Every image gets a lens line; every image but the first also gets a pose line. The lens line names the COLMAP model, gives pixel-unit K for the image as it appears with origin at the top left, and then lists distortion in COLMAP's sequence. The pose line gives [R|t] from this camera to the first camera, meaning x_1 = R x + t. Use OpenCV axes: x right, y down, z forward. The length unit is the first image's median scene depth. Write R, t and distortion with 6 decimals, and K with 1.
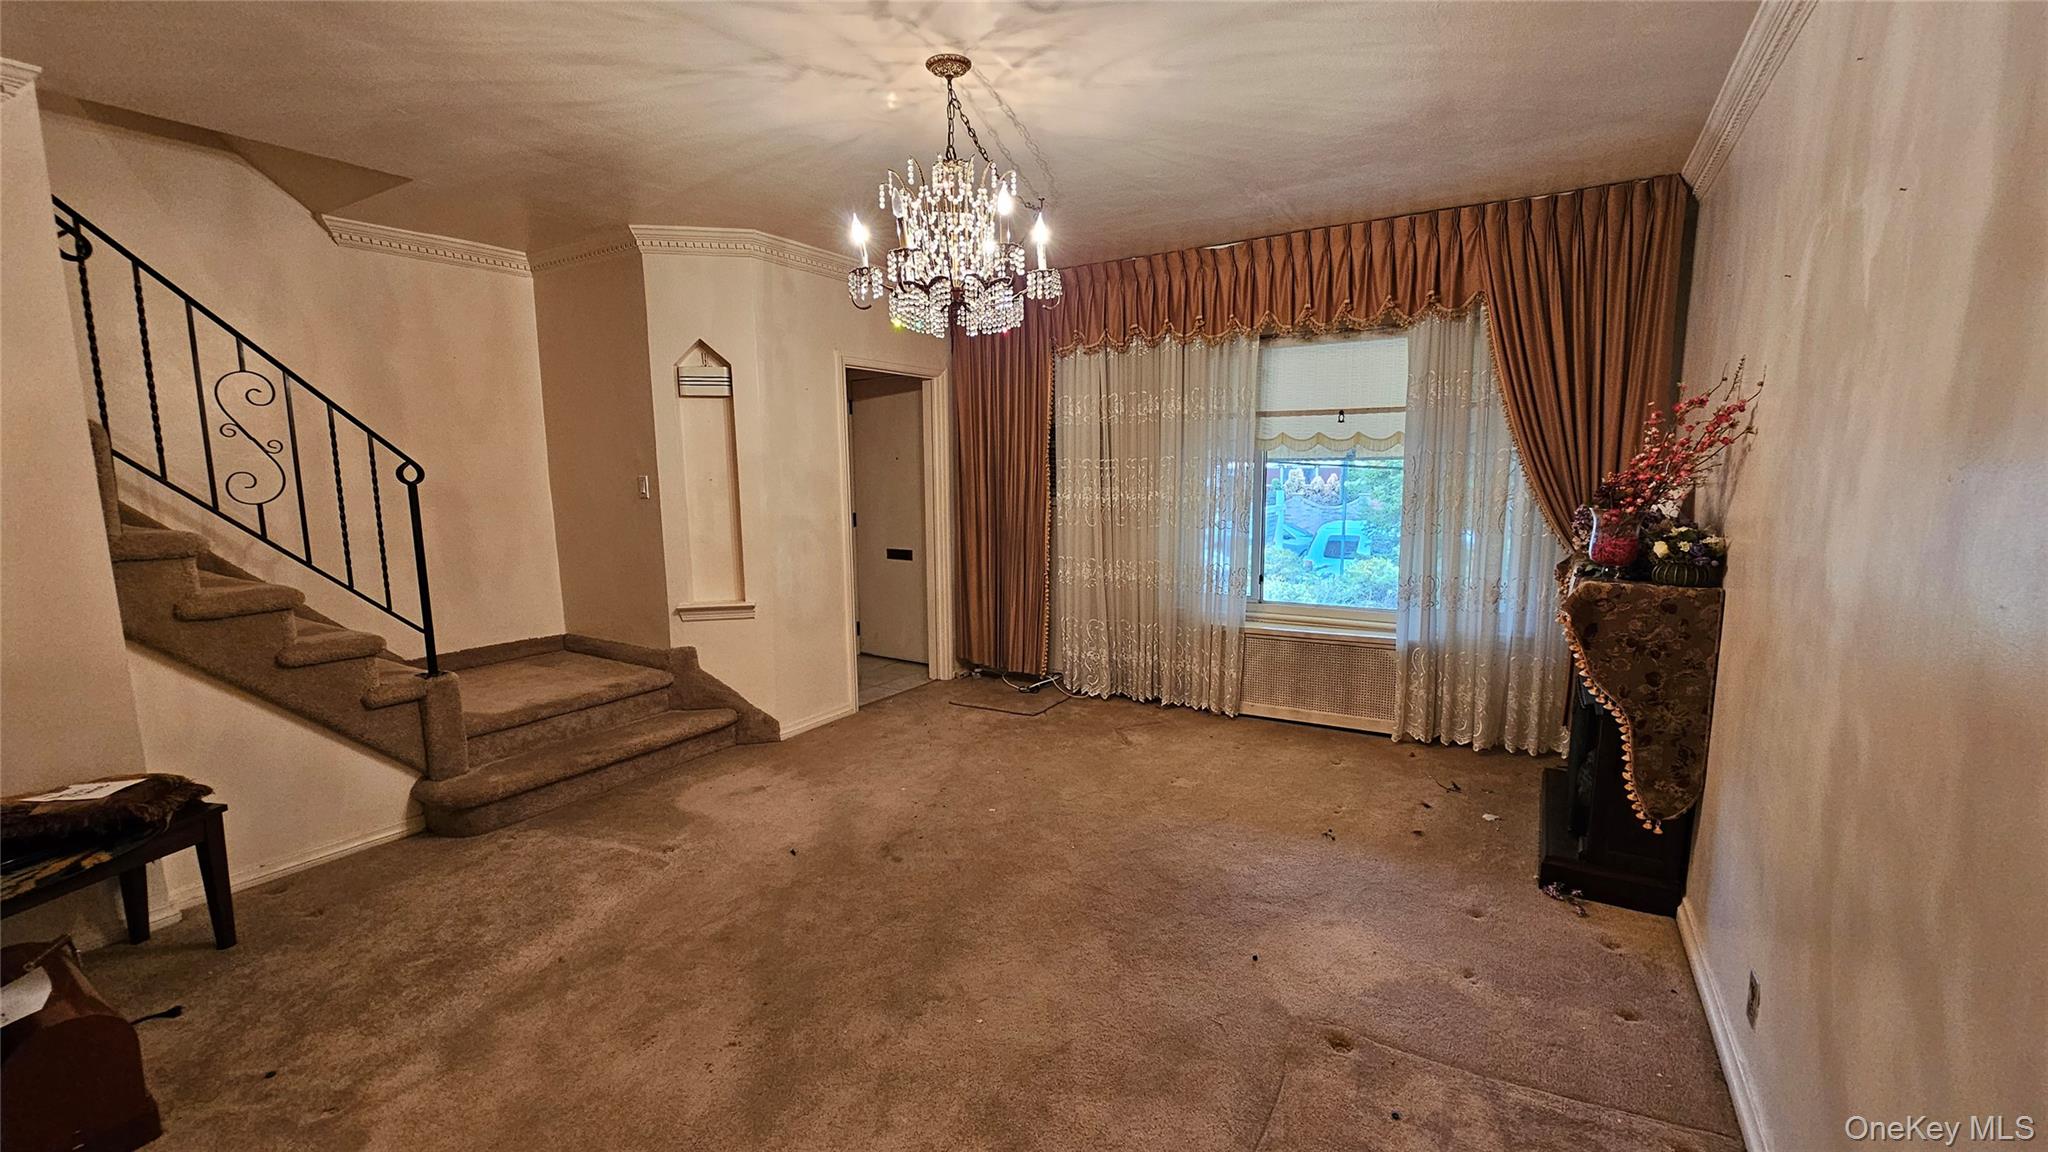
lens RADIAL K [[836.8, 0, 1028.8], [0, 836.8, 589.6], [0, 0, 1]] dist [0.003768, 0.000220]
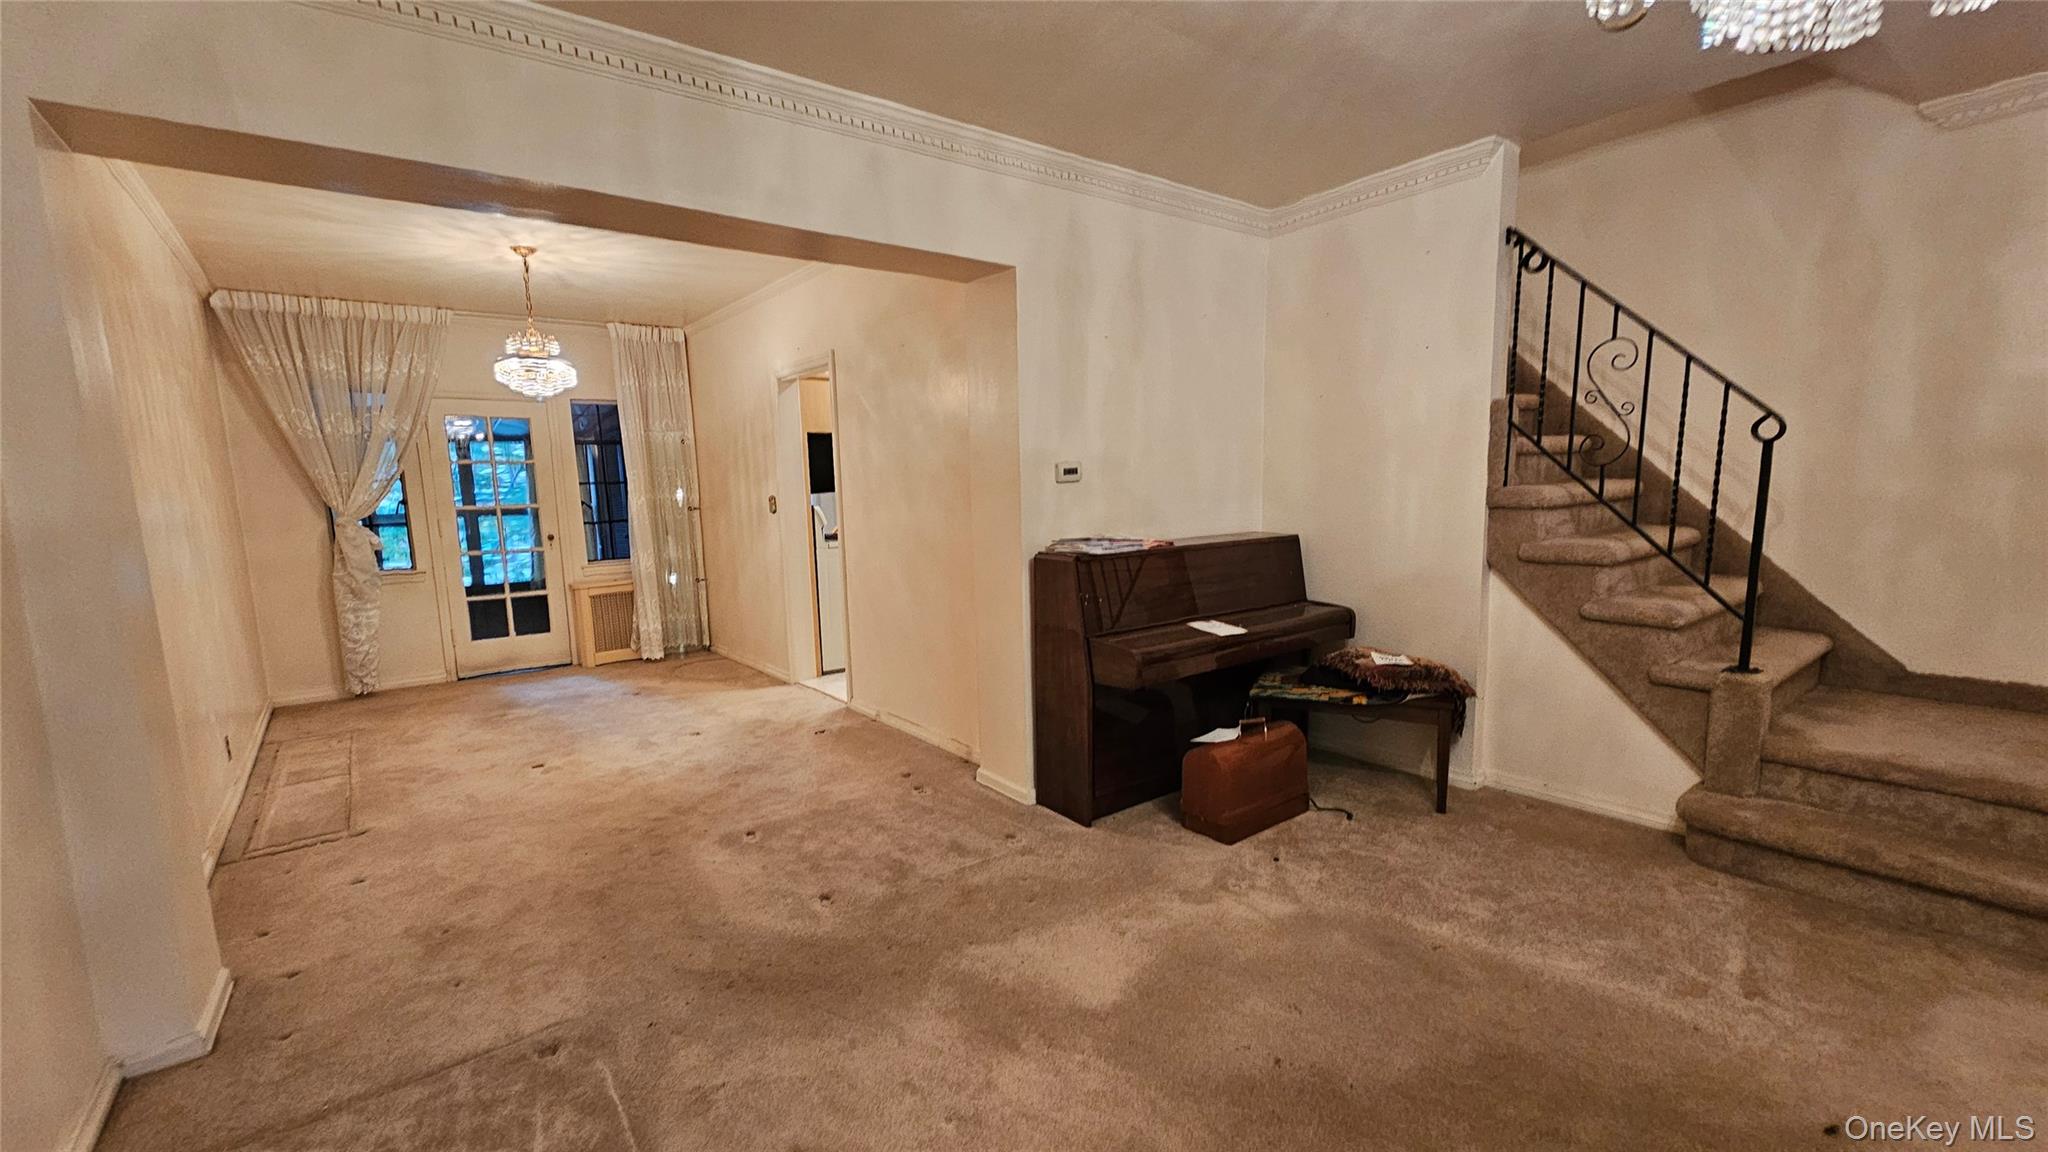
lens RADIAL K [[836.8, 0, 1009.3], [0, 836.8, 611.0], [0, 0, 1]] dist [0.003768, 0.000220]
pose [[-0.351768, 0.160635, -0.922202, 0.194976], [-0.105093, 0.972161, 0.209424, -0.034439], [0.930169, 0.170585, -0.325093, 0.361280]]
